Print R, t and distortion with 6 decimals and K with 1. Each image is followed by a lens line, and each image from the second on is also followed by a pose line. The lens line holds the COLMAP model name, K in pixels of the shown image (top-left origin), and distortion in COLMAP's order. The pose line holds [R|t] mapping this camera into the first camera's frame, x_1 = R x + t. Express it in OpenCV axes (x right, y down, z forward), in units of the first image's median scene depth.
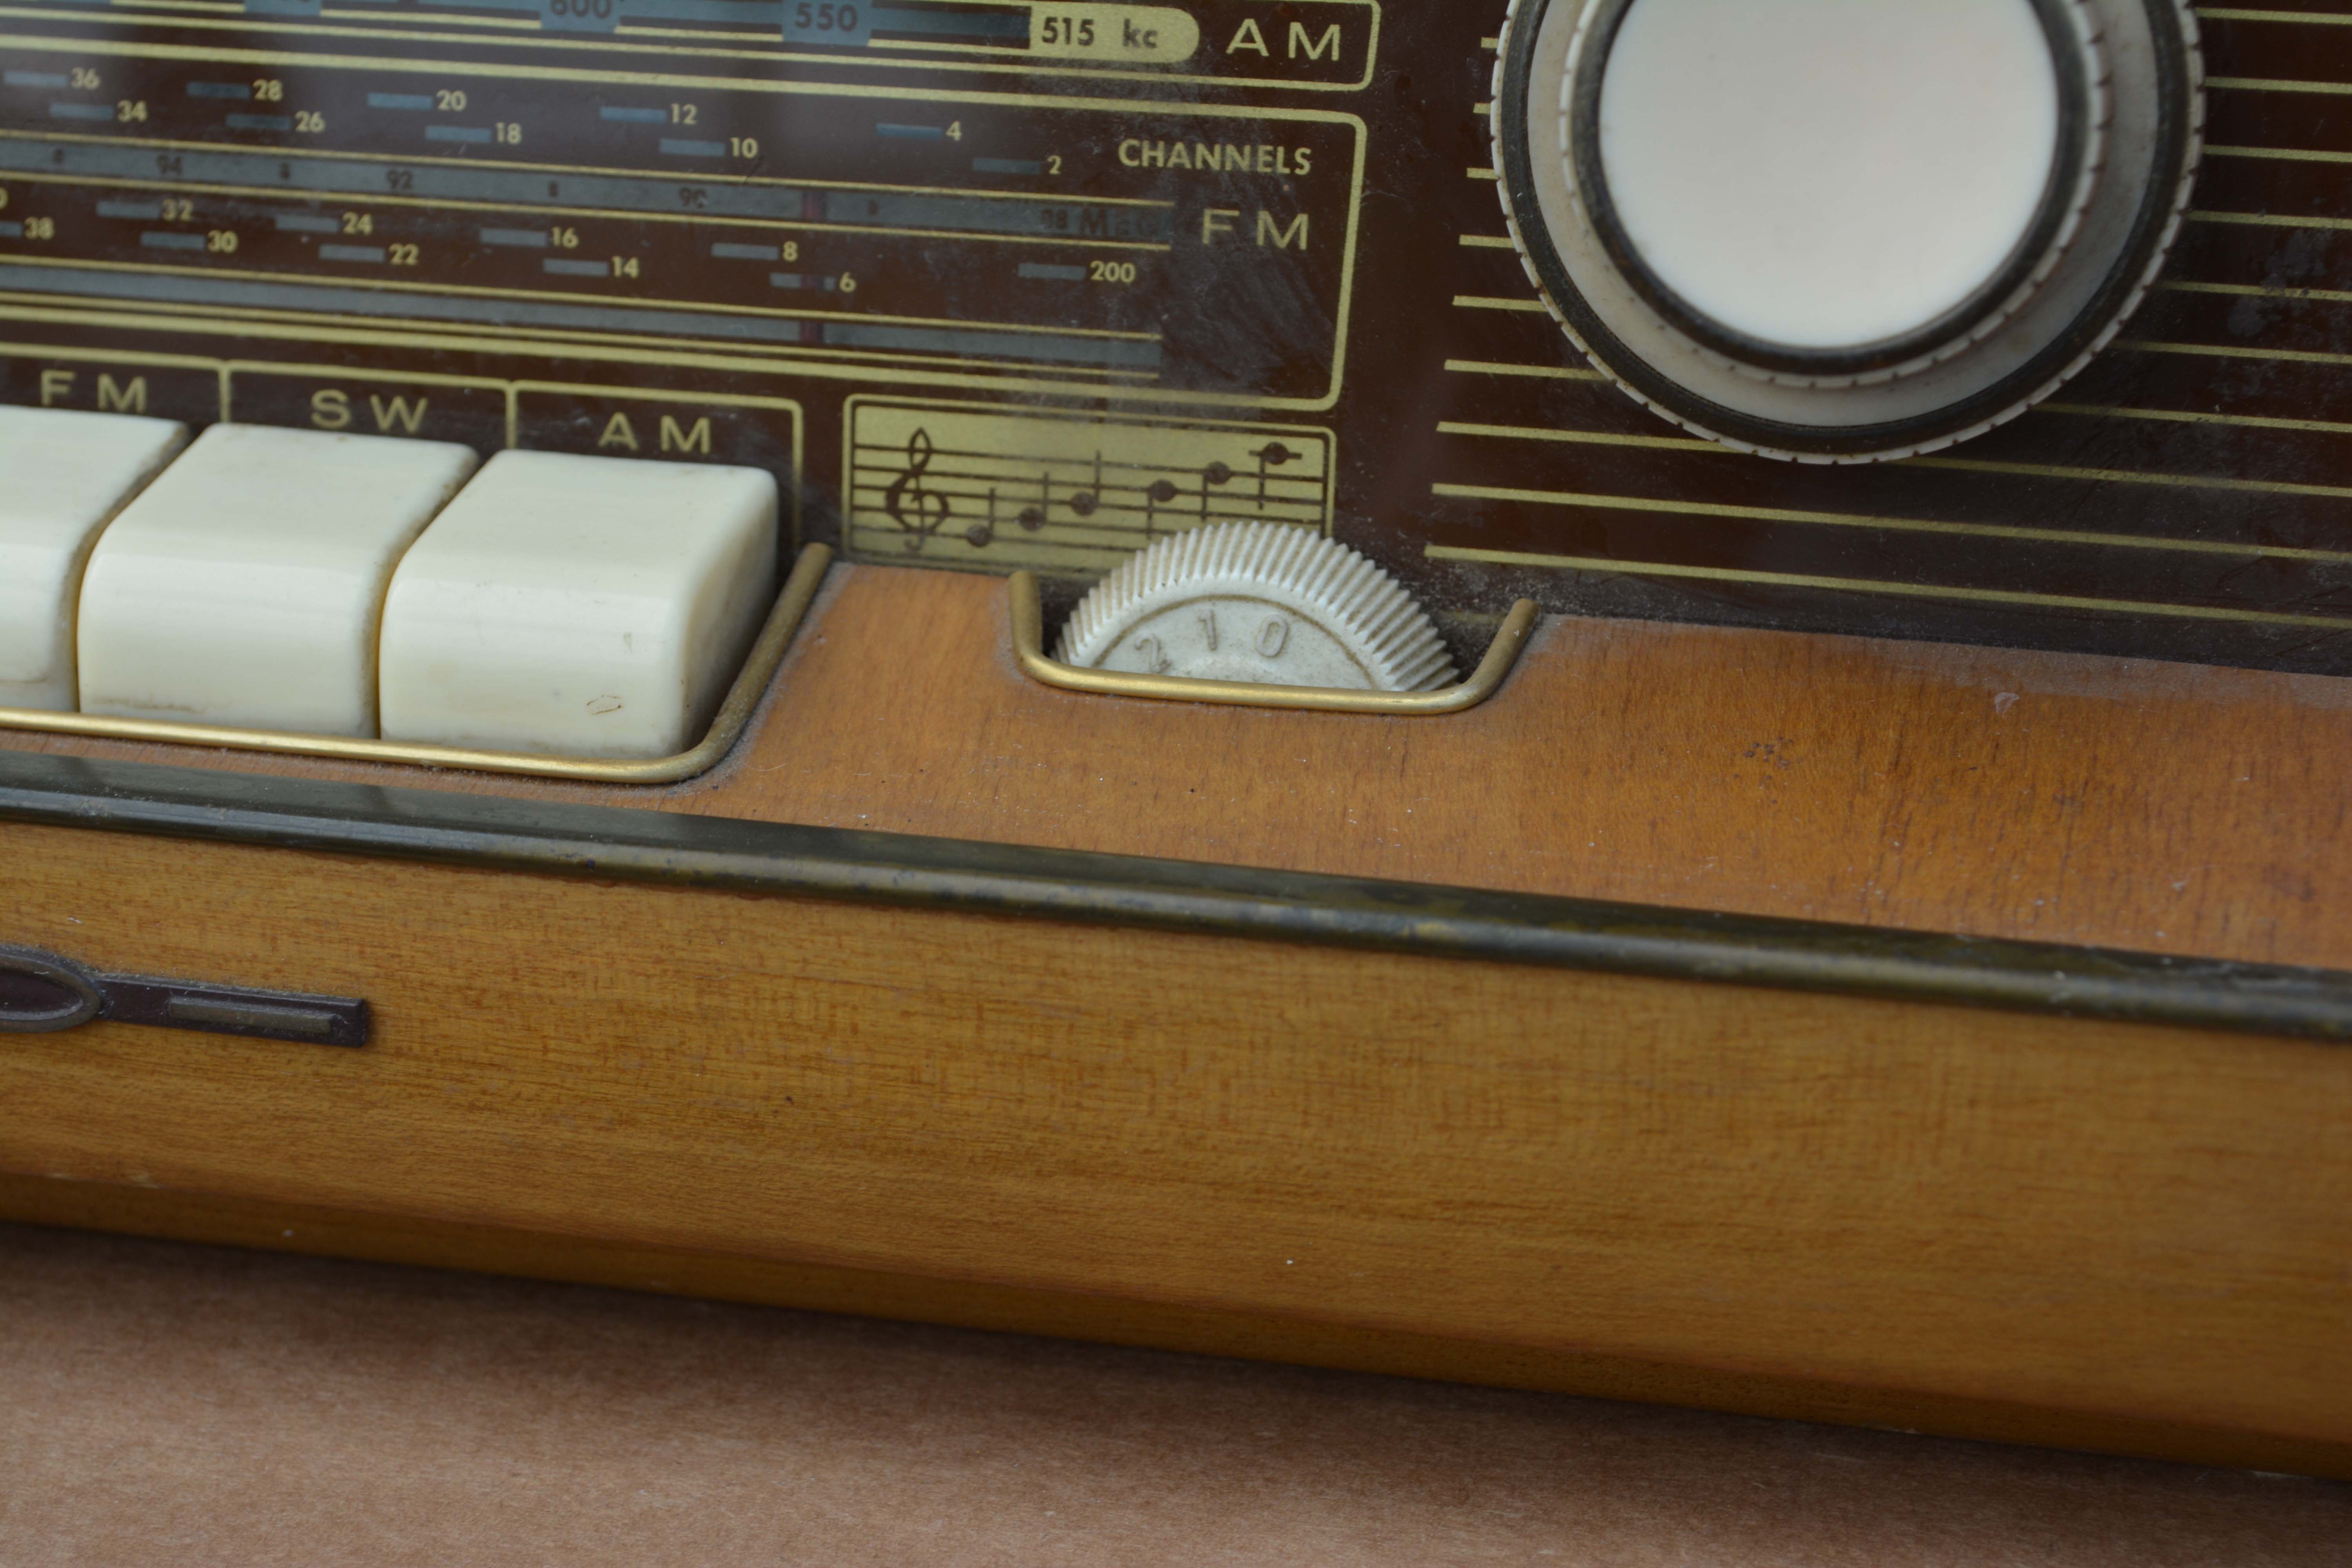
lens RADIAL K [[4334.1, 0, 1166.1], [0, 4334.1, 777.5], [0, 0, 1]] dist [0.020494, 0.000000]
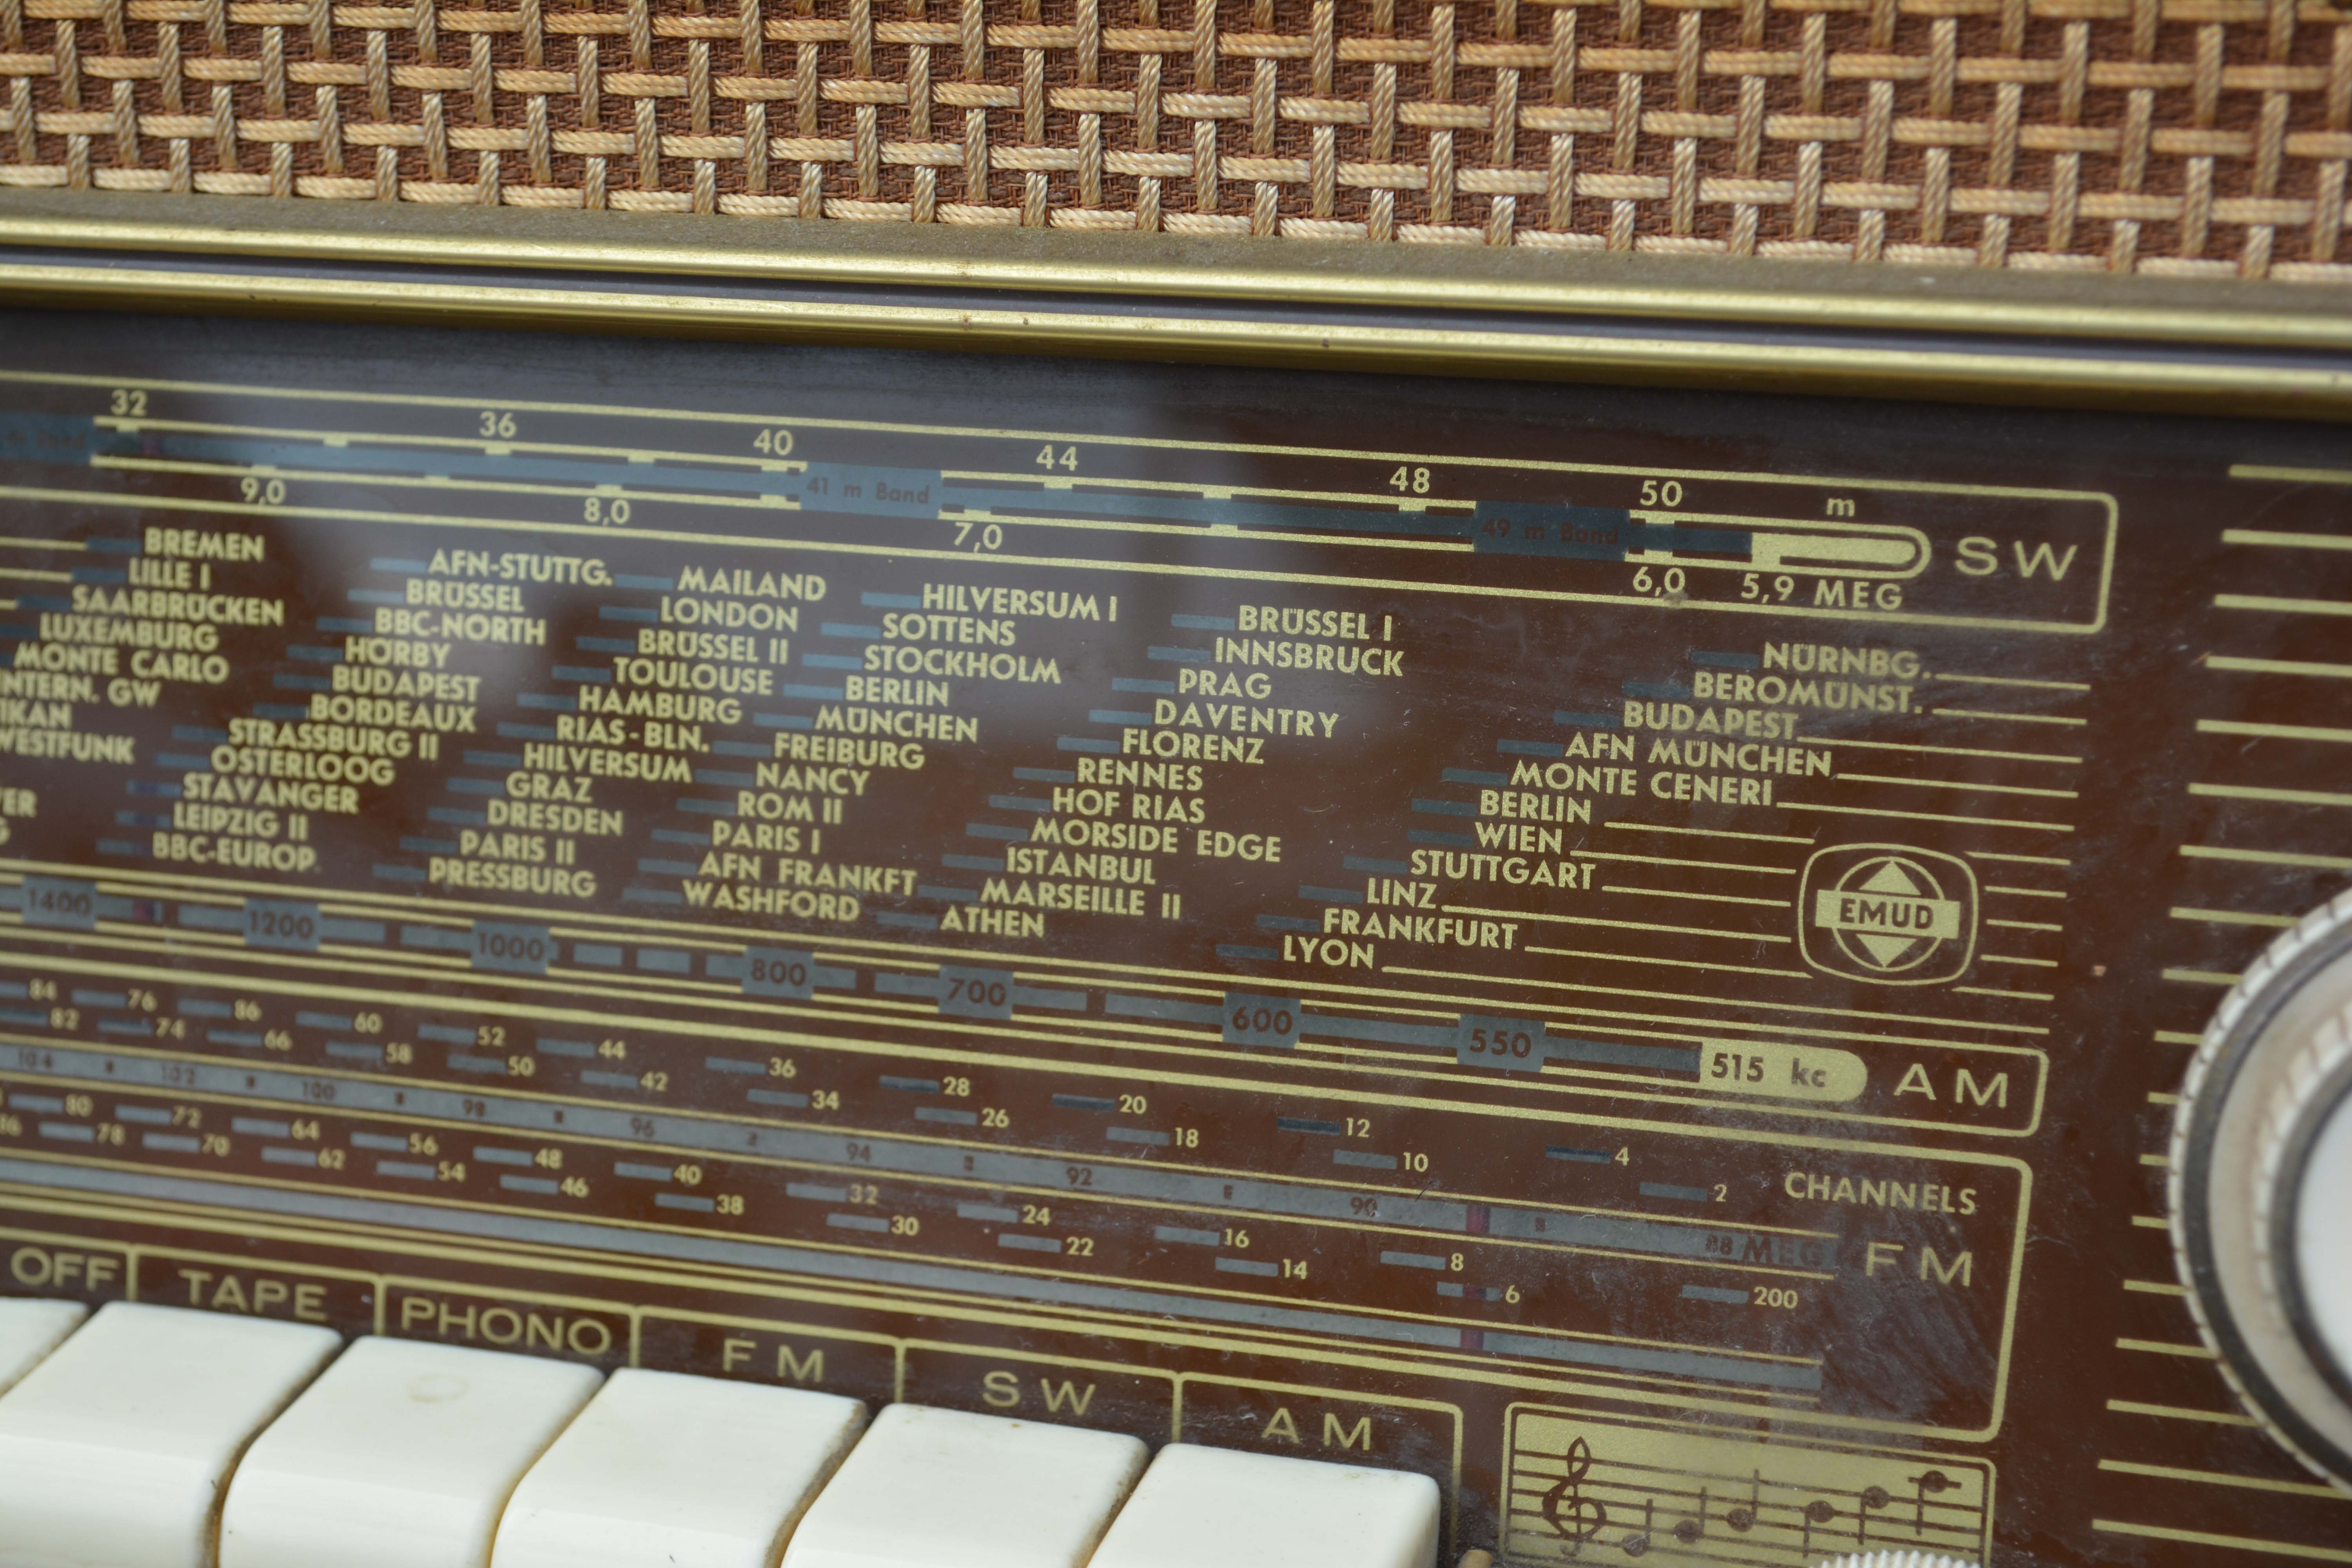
lens RADIAL K [[4334.1, 0, 1180.8], [0, 4334.1, 783.2], [0, 0, 1]] dist [0.020494, 0.000000]
pose [[0.996528, 0.018244, -0.081231, -0.072924], [-0.028465, 0.991558, -0.126502, -0.105538], [0.078237, 0.128375, 0.988635, -0.043727]]
